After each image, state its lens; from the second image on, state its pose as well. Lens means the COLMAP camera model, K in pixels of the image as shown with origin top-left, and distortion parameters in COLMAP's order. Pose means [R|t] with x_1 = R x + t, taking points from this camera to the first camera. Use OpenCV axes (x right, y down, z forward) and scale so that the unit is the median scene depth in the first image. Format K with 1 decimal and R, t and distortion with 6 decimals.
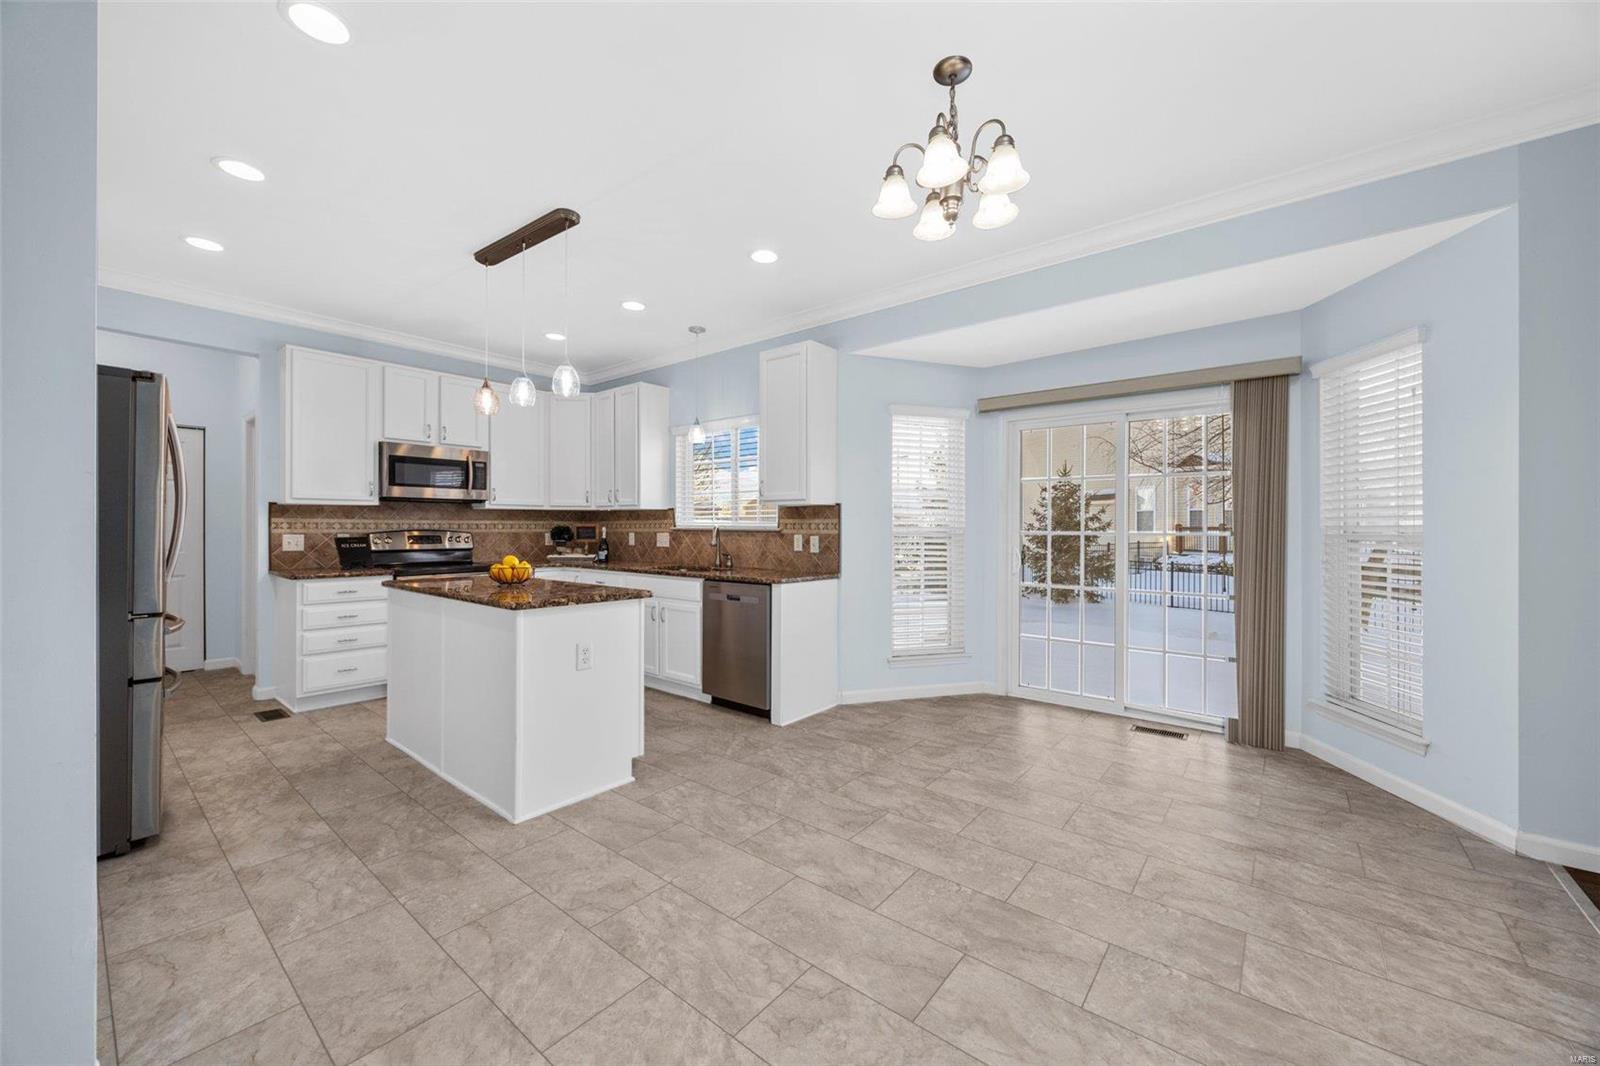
lens RADIAL K [[607.9, 0, 786.6], [0, 607.9, 520.2], [0, 0, 1]] dist [-0.006201, 0.000123]
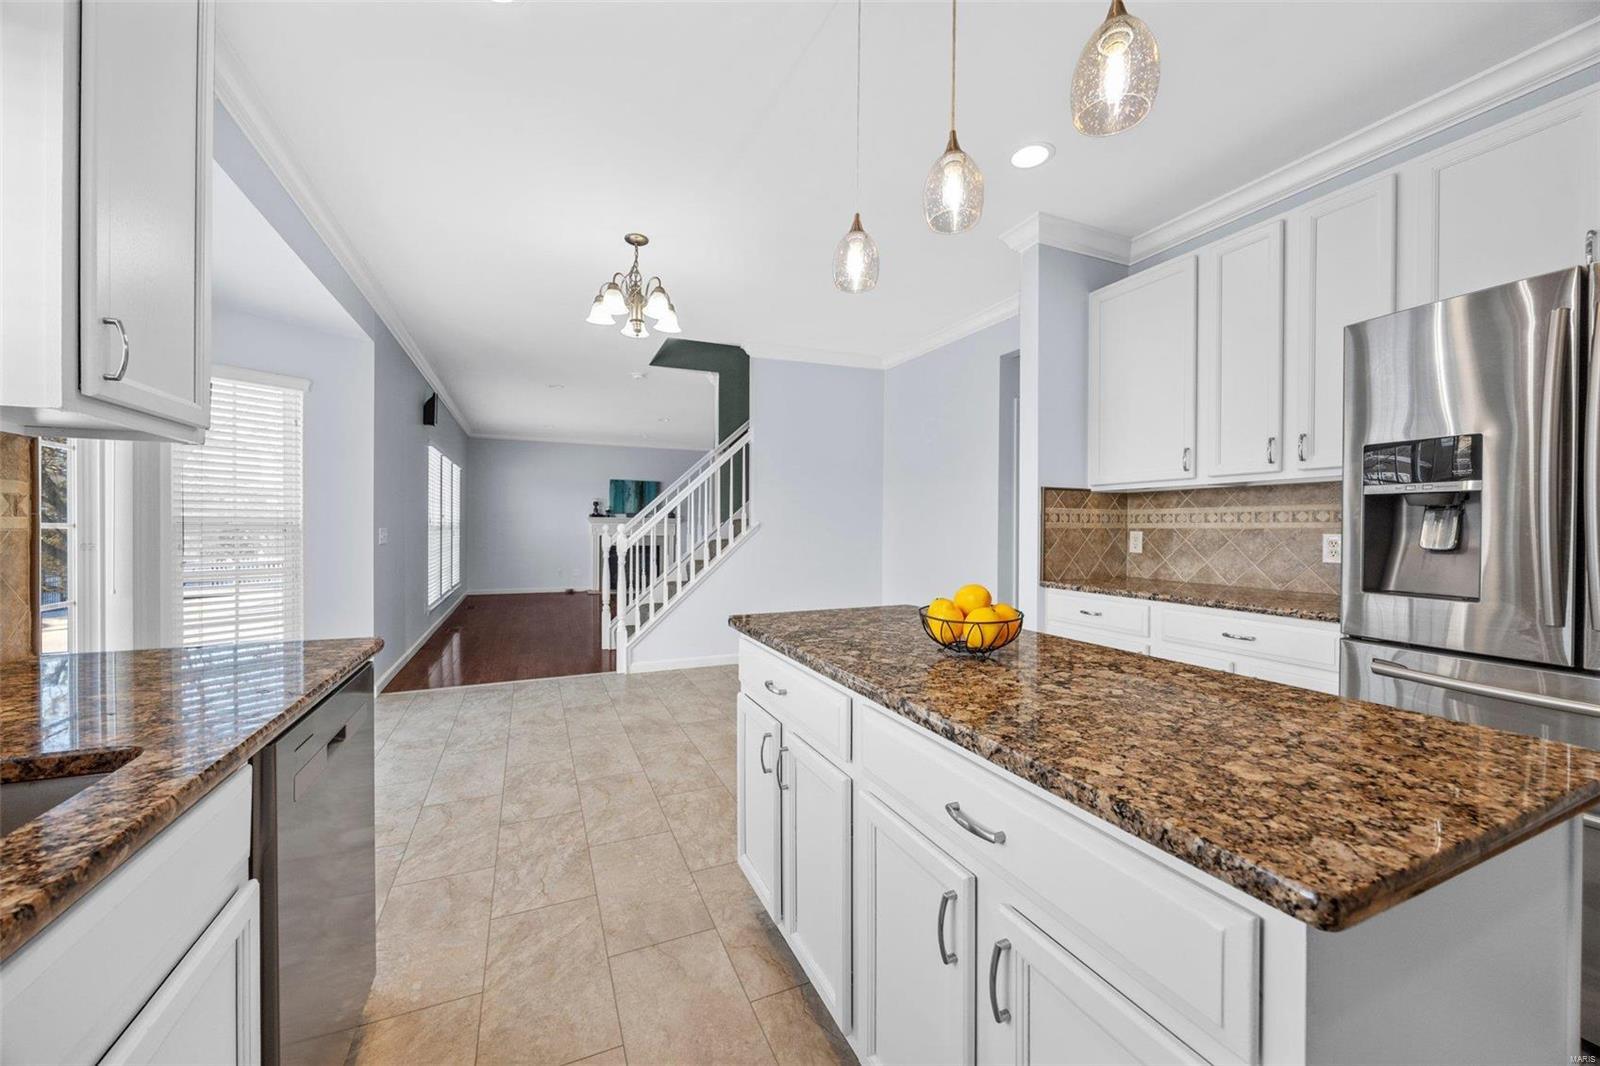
lens RADIAL K [[607.9, 0, 807.7], [0, 607.9, 531.6], [0, 0, 1]] dist [-0.006201, 0.000123]
pose [[-0.905498, -0.009212, 0.424251, -0.397886], [-0.013028, 0.999897, -0.006094, 0.017152], [-0.424151, -0.011046, -0.905524, 1.079205]]
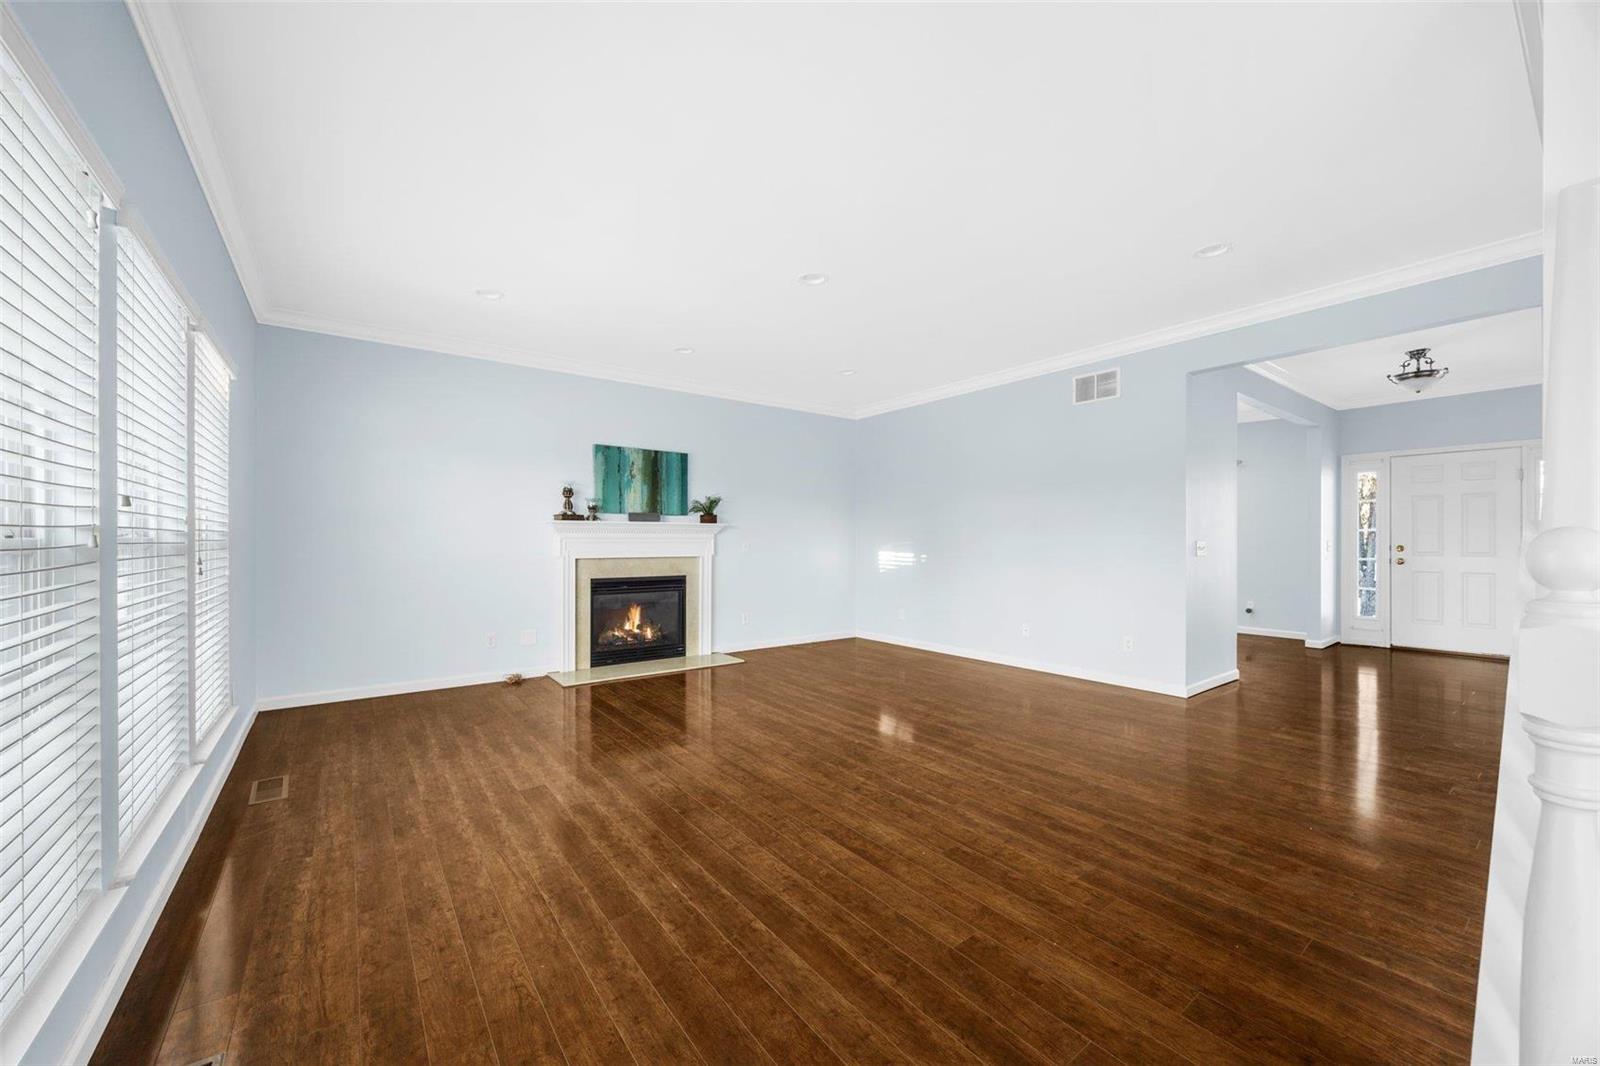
lens RADIAL K [[607.9, 0, 800.1], [0, 607.9, 535.2], [0, 0, 1]] dist [-0.006201, 0.000123]
pose [[-0.975372, 0.000734, 0.220563, 0.787445], [-0.004009, 0.999770, -0.021056, 0.006473], [-0.220528, -0.021422, -0.975145, 0.221755]]
